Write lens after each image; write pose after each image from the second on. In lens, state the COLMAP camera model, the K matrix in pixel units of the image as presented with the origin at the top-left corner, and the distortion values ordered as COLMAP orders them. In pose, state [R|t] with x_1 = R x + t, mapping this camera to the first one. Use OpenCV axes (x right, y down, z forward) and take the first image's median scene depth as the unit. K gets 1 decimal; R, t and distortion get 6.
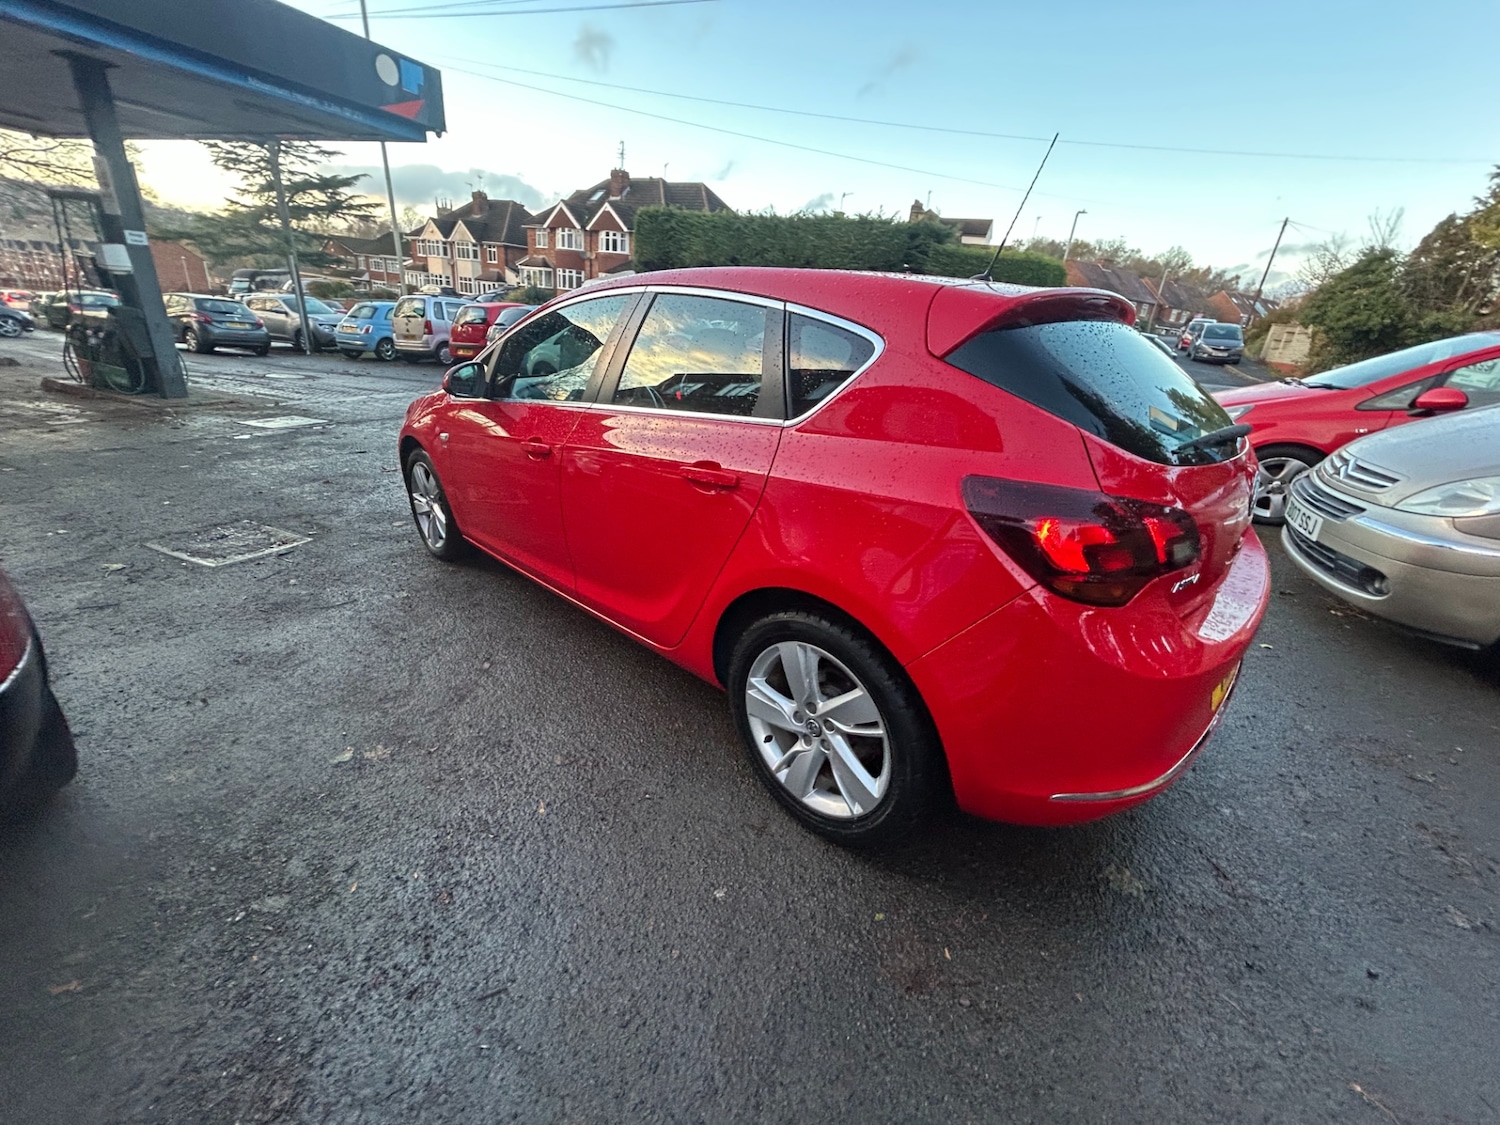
lens RADIAL K [[598.2, 0, 752.7], [0, 598.2, 554.8], [0, 0, 1]] dist [0.001981, -0.000675]
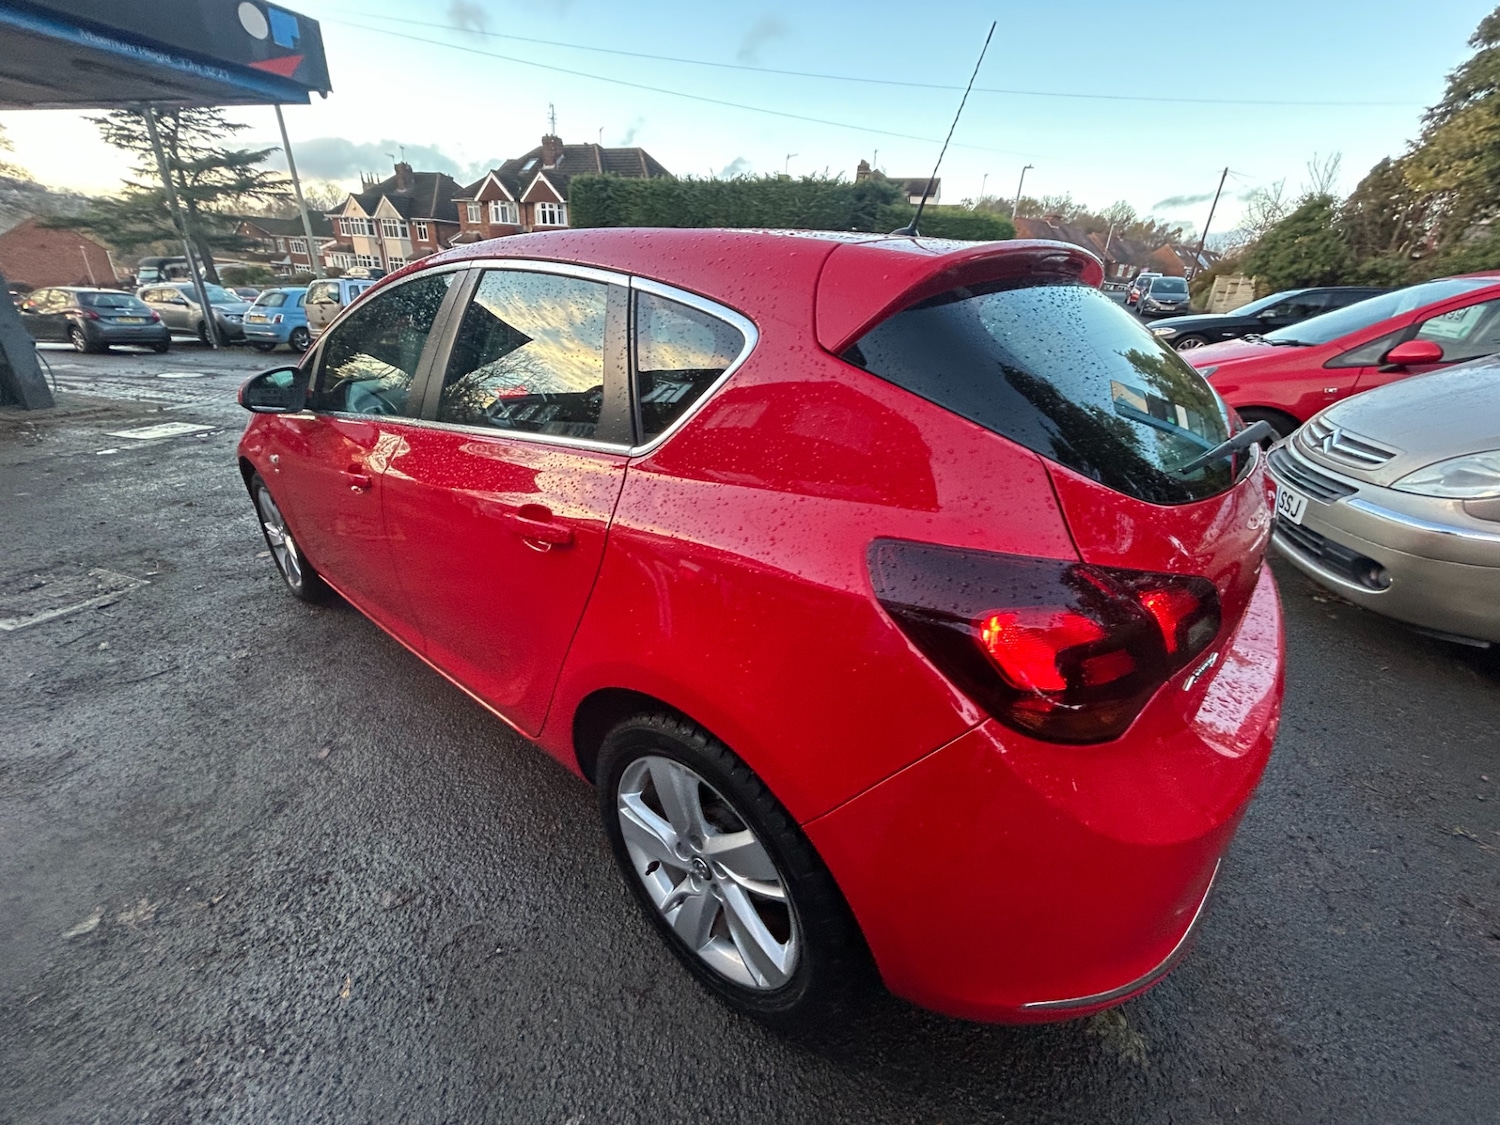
lens RADIAL K [[598.2, 0, 751.4], [0, 598.2, 556.4], [0, 0, 1]] dist [0.001981, -0.000675]
pose [[0.996869, -0.061244, 0.050014, 0.074025], [0.058964, 0.997206, 0.045854, -0.059266], [-0.052683, -0.042761, 0.997695, 0.140305]]
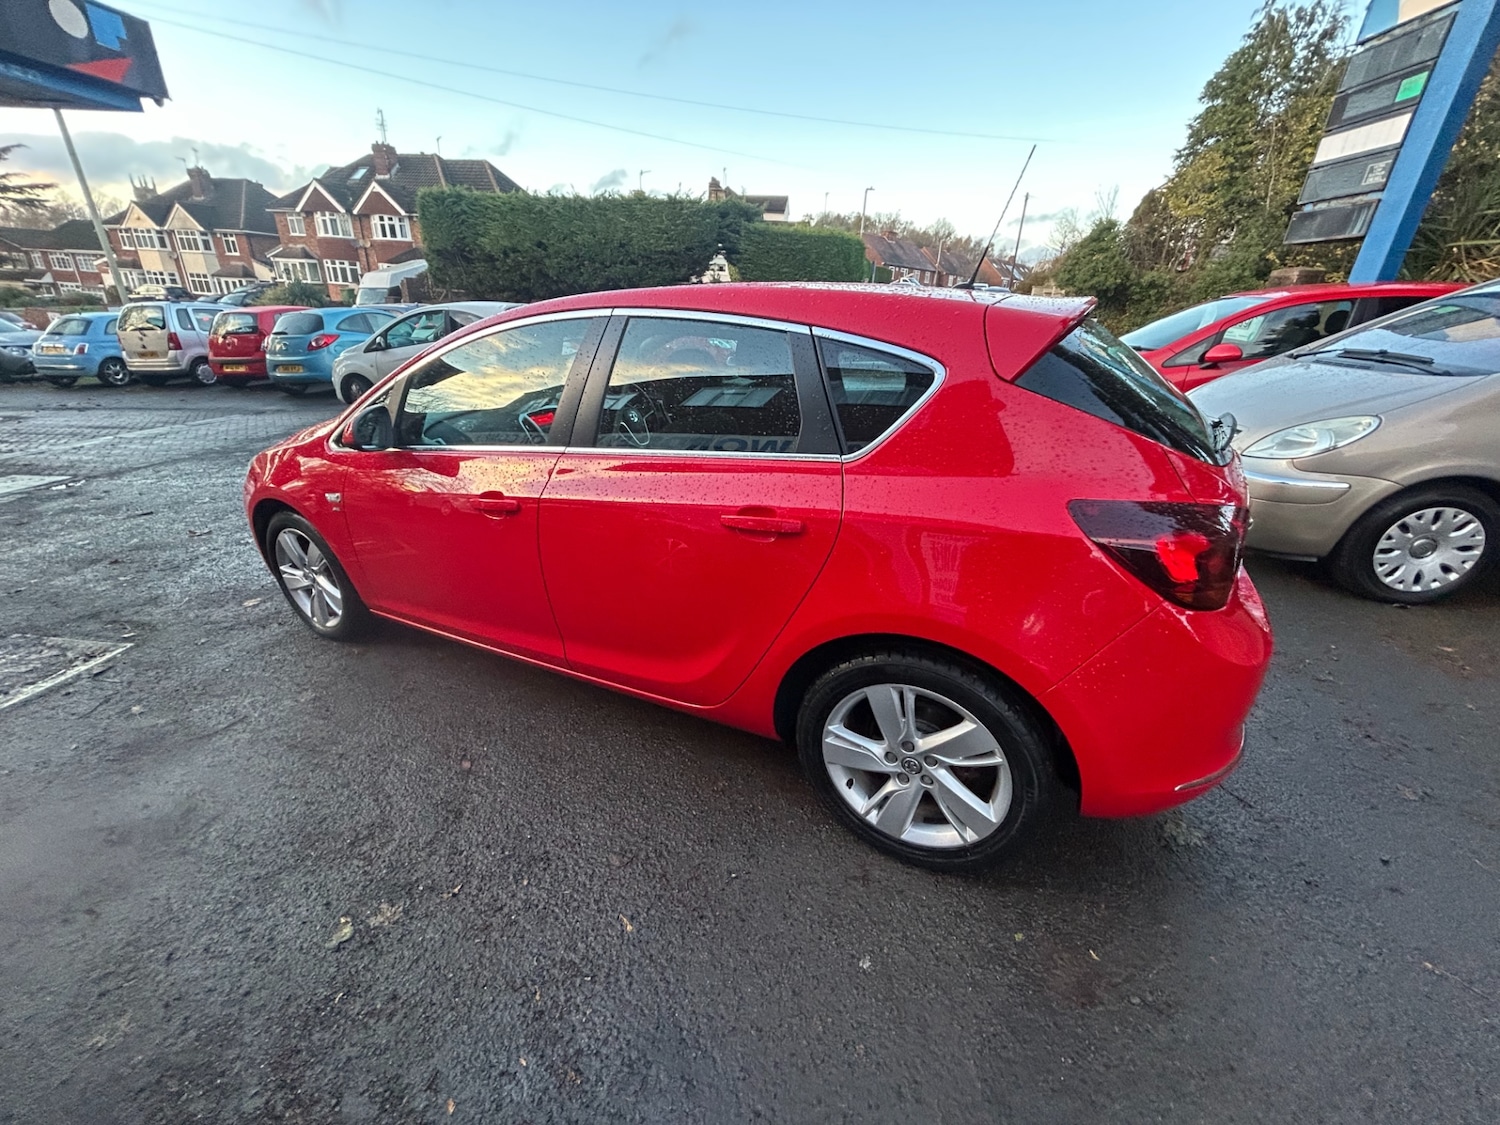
lens RADIAL K [[598.2, 0, 751.4], [0, 598.2, 556.4], [0, 0, 1]] dist [0.001981, -0.000675]
pose [[0.957450, -0.156542, 0.242454, -0.163406], [0.149108, 0.987614, 0.048831, -0.066288], [-0.247095, -0.010602, 0.968933, 0.061097]]
